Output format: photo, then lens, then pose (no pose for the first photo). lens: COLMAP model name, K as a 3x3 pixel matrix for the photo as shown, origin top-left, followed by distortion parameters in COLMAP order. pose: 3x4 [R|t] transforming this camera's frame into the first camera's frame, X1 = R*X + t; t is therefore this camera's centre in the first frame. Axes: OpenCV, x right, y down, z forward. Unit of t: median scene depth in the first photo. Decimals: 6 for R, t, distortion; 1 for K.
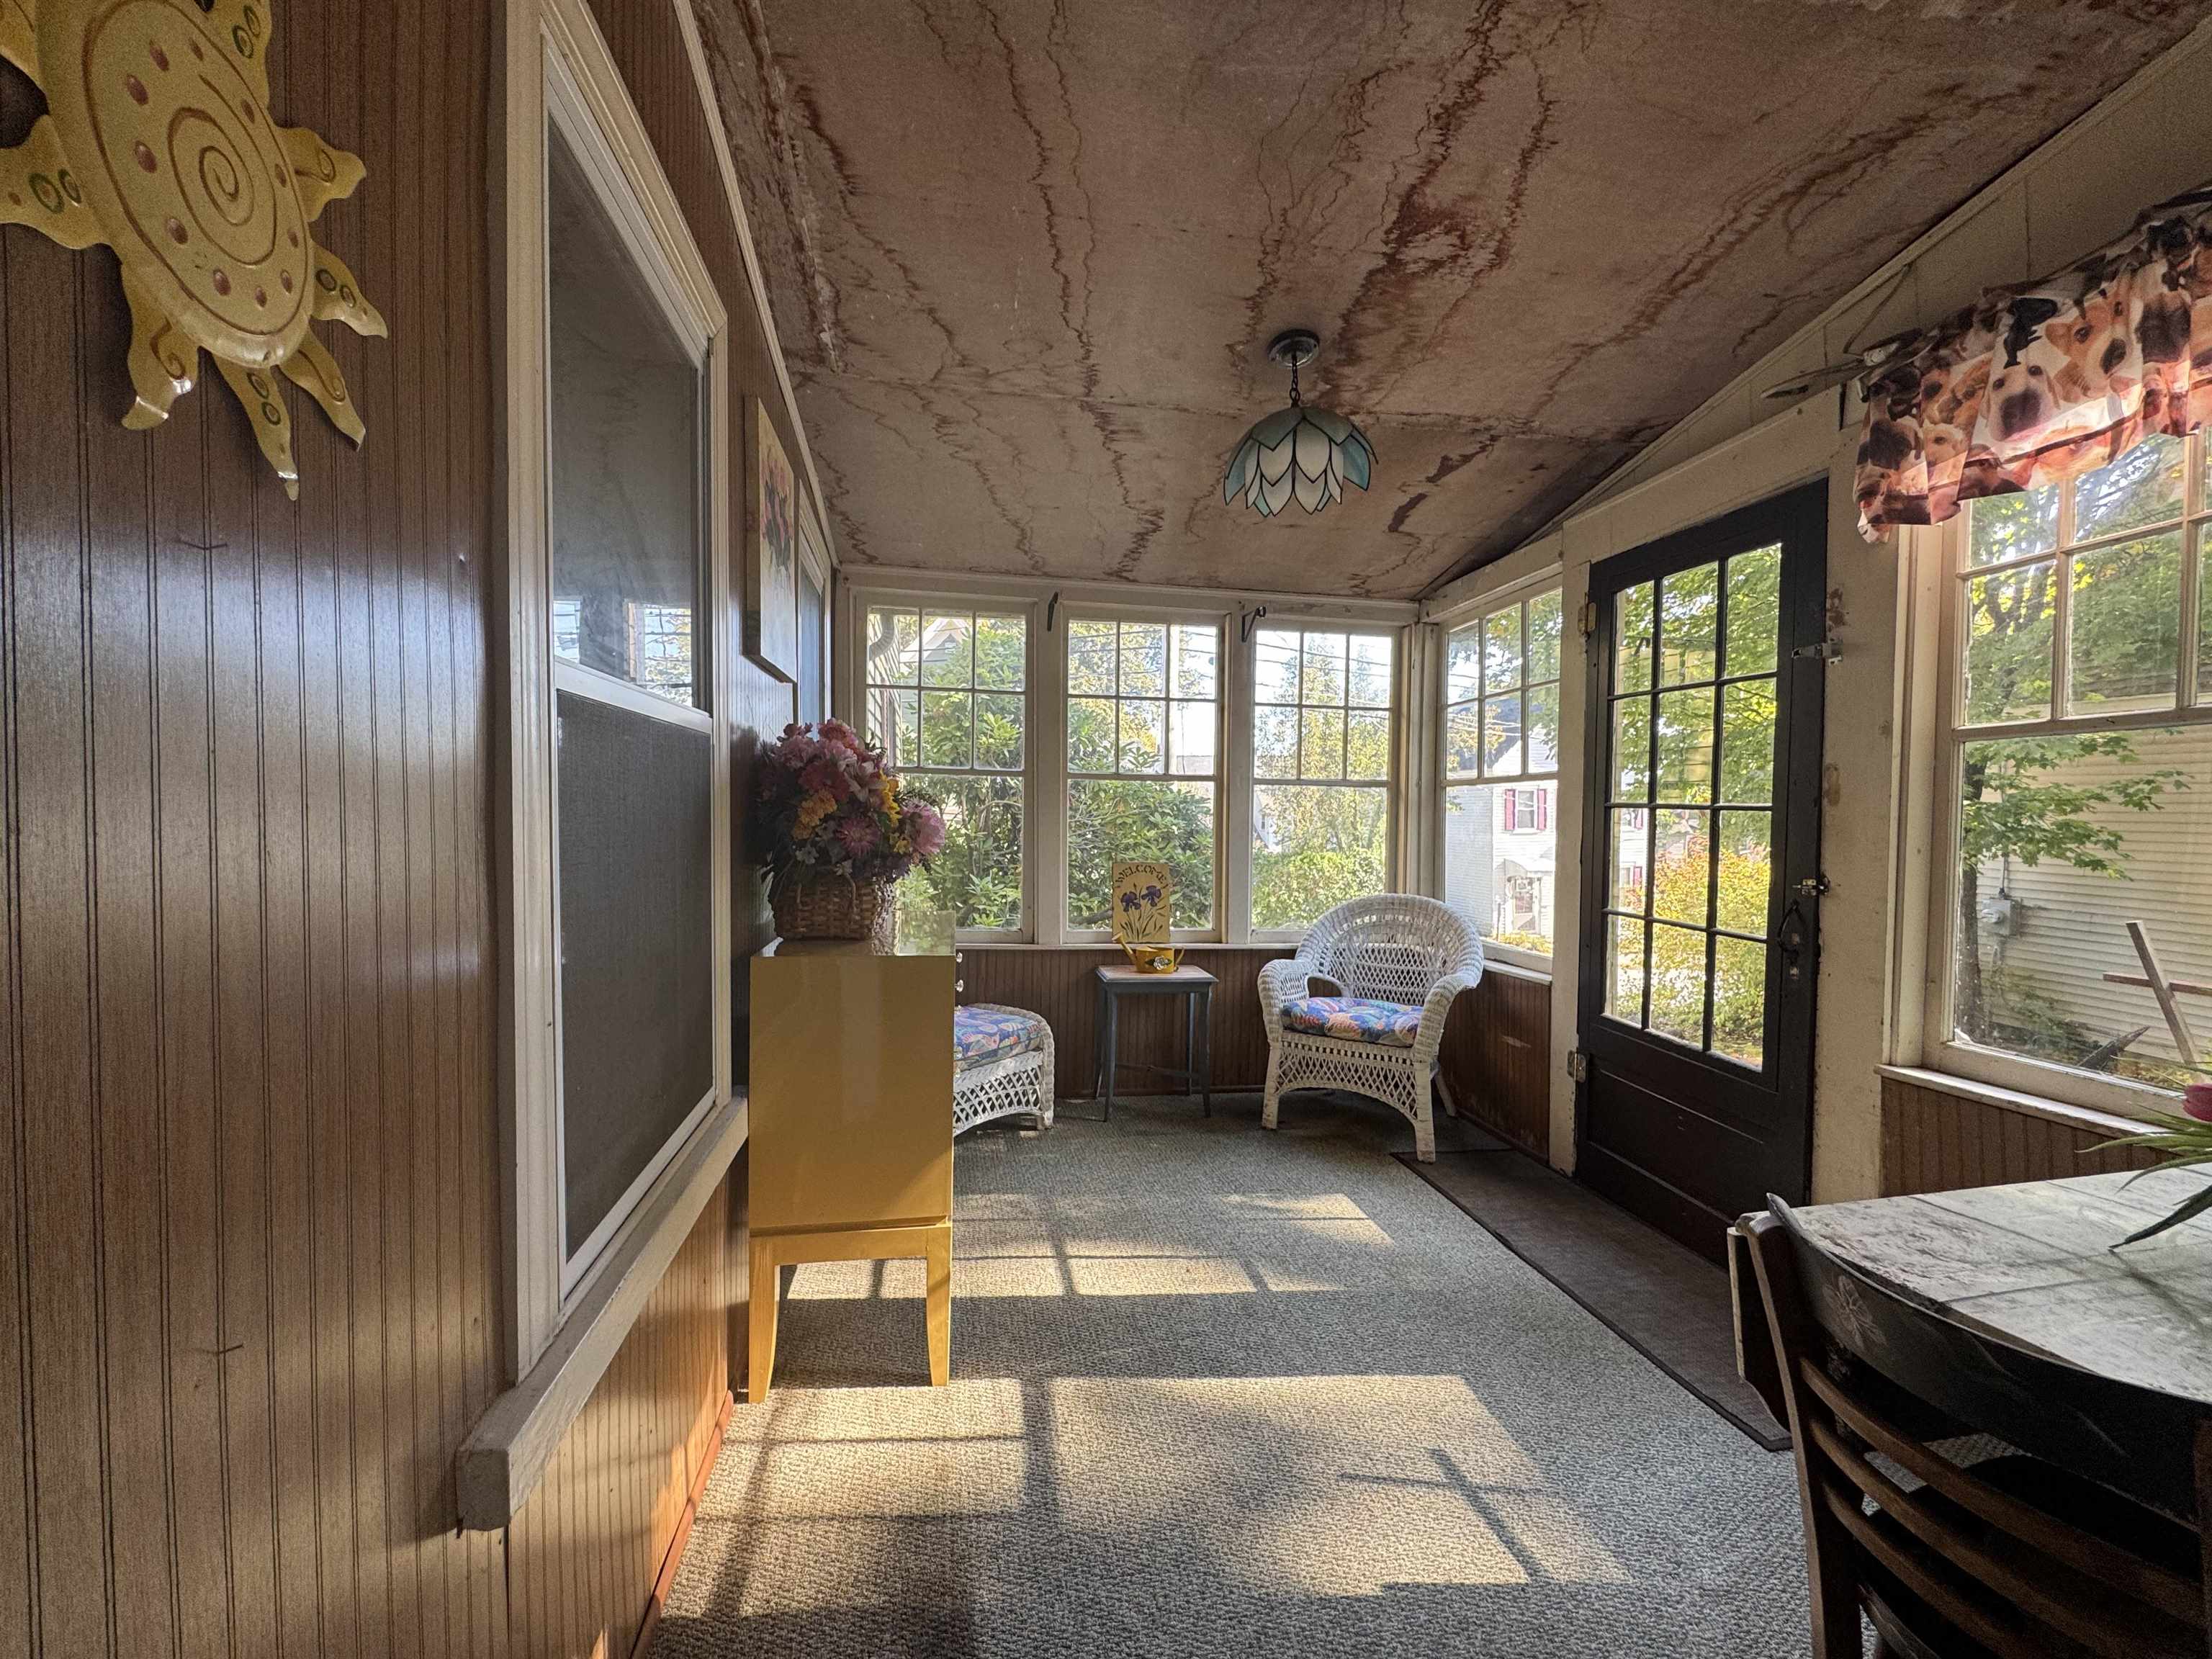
lens RADIAL K [[878.6, 0, 1106.0], [0, 878.6, 829.5], [0, 0, 1]] dist [-0.002231, -0.000004]
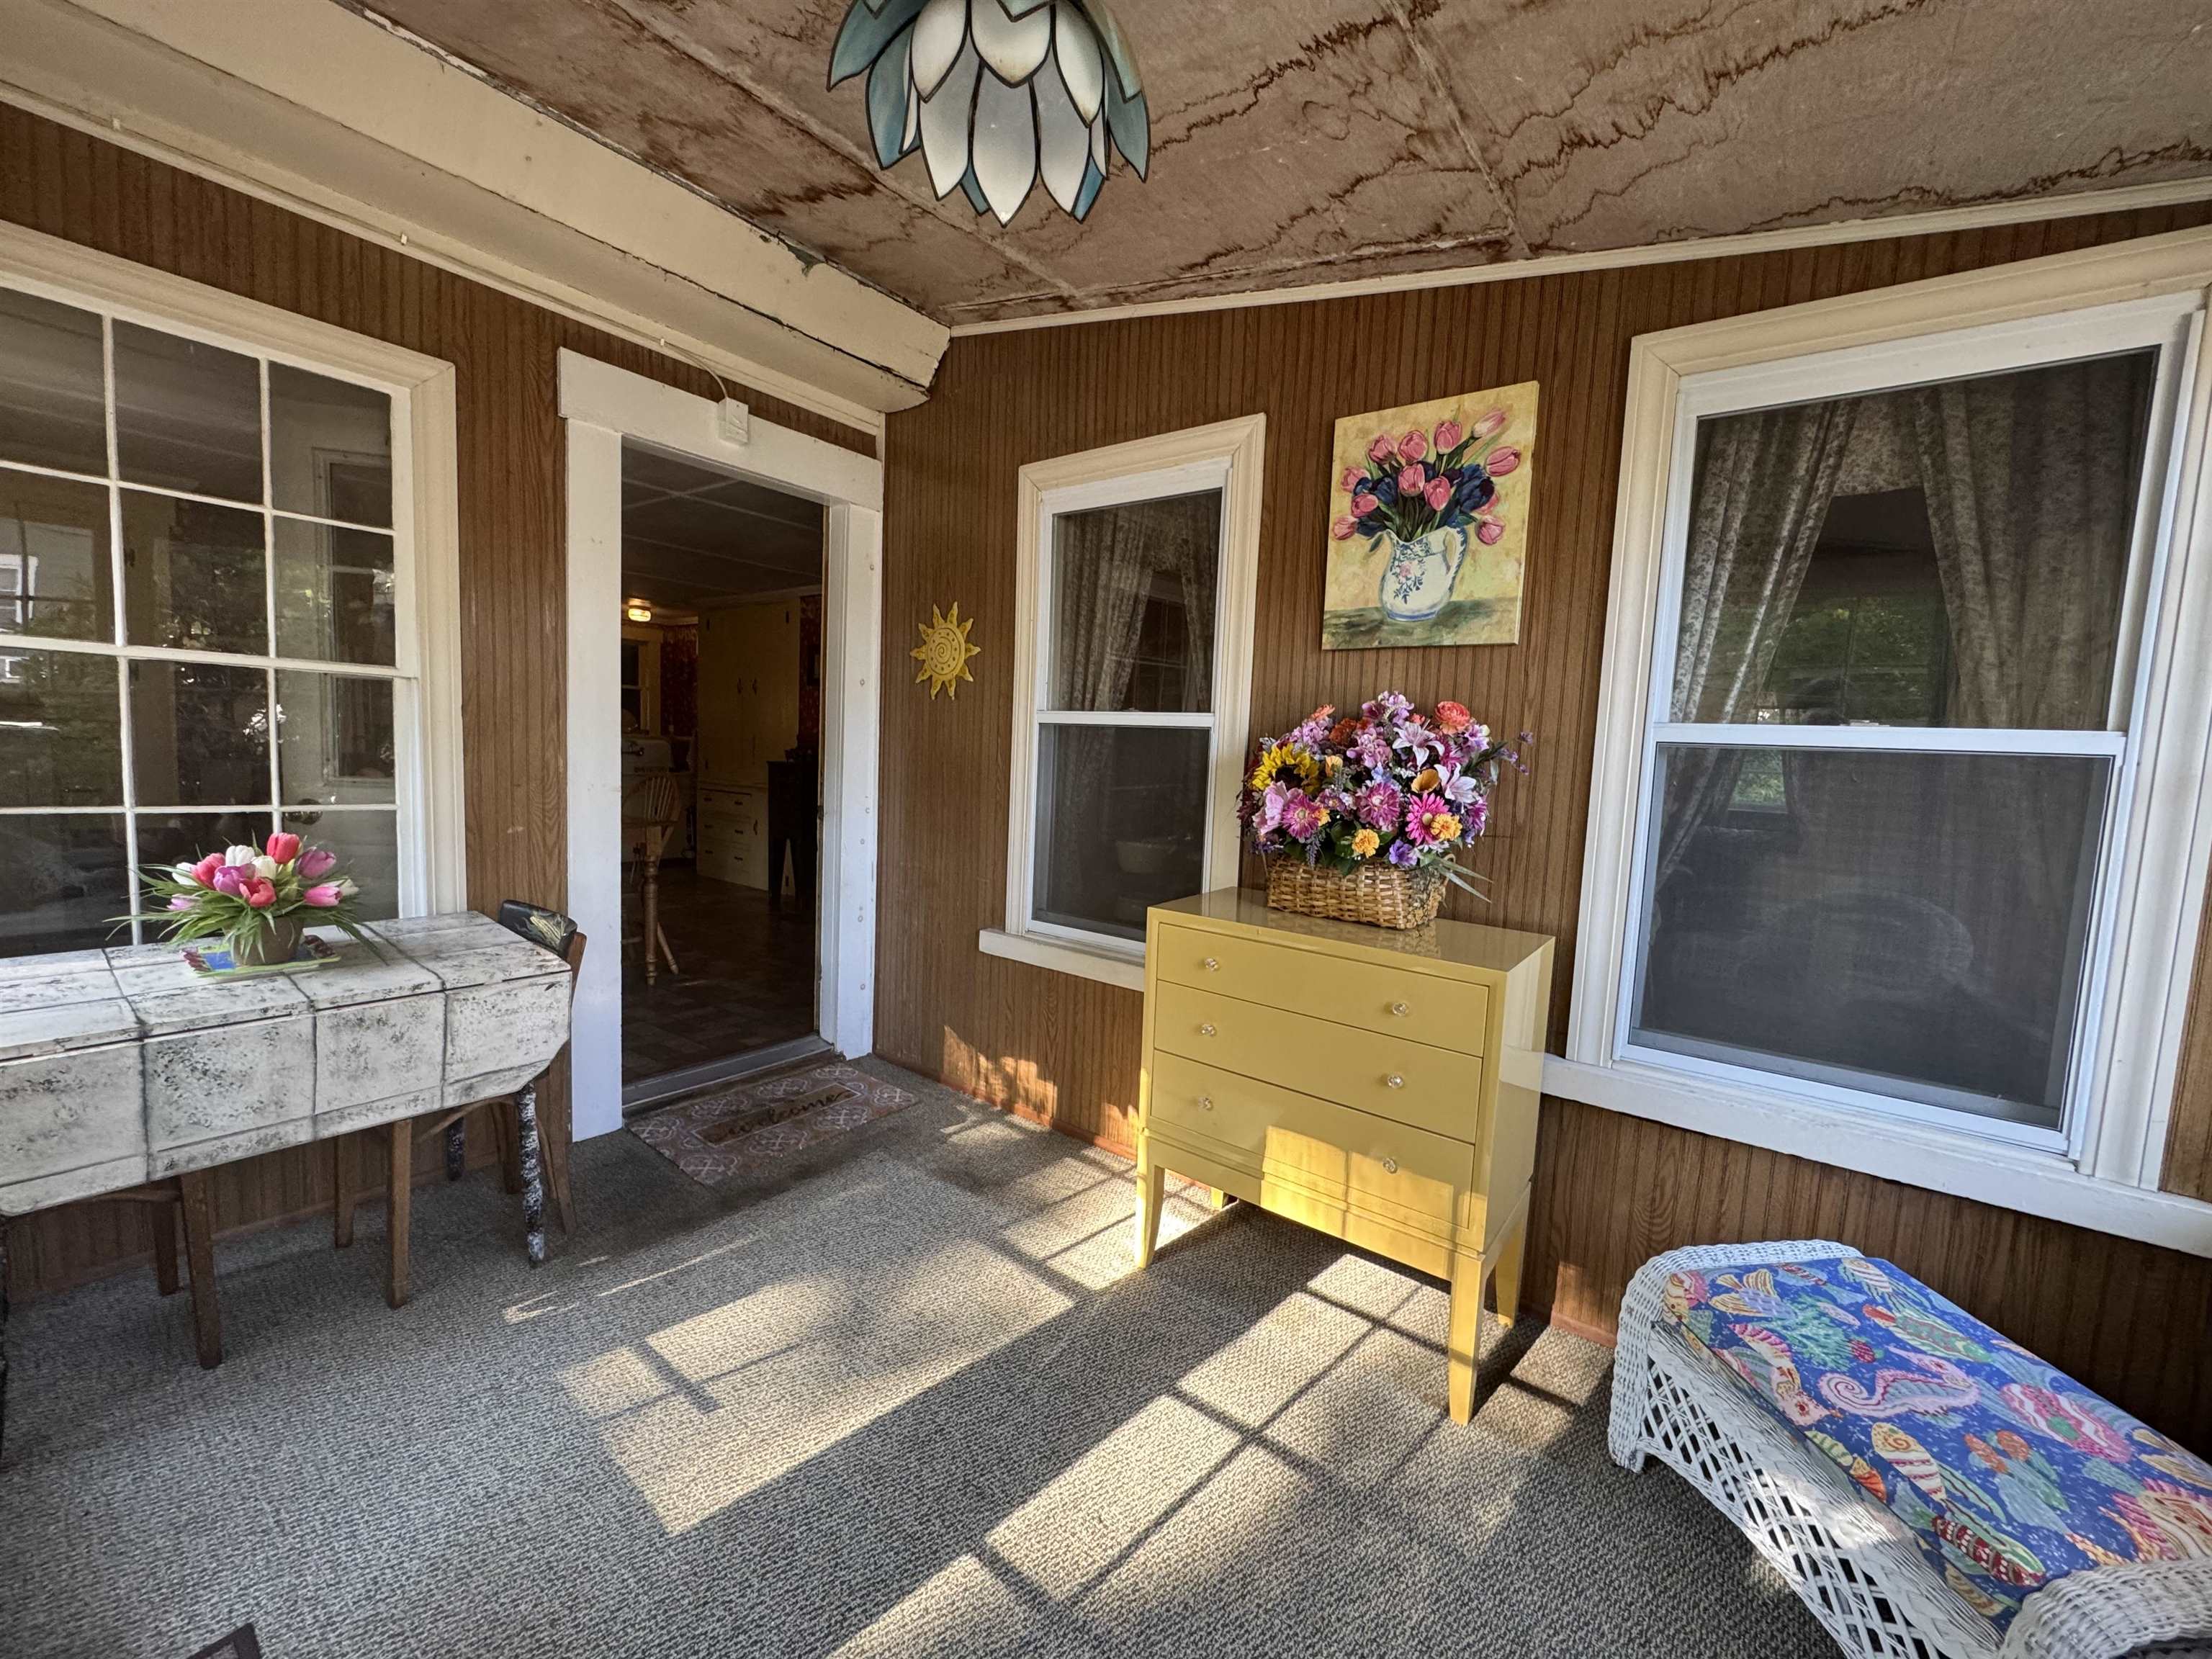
lens RADIAL K [[878.6, 0, 1106.0], [0, 878.6, 829.5], [0, 0, 1]] dist [-0.002231, -0.000004]
pose [[-0.739885, 0.034436, -0.671852, 0.615320], [-0.060221, 0.991289, 0.117128, -0.084466], [0.670033, 0.127121, -0.731366, 1.729709]]
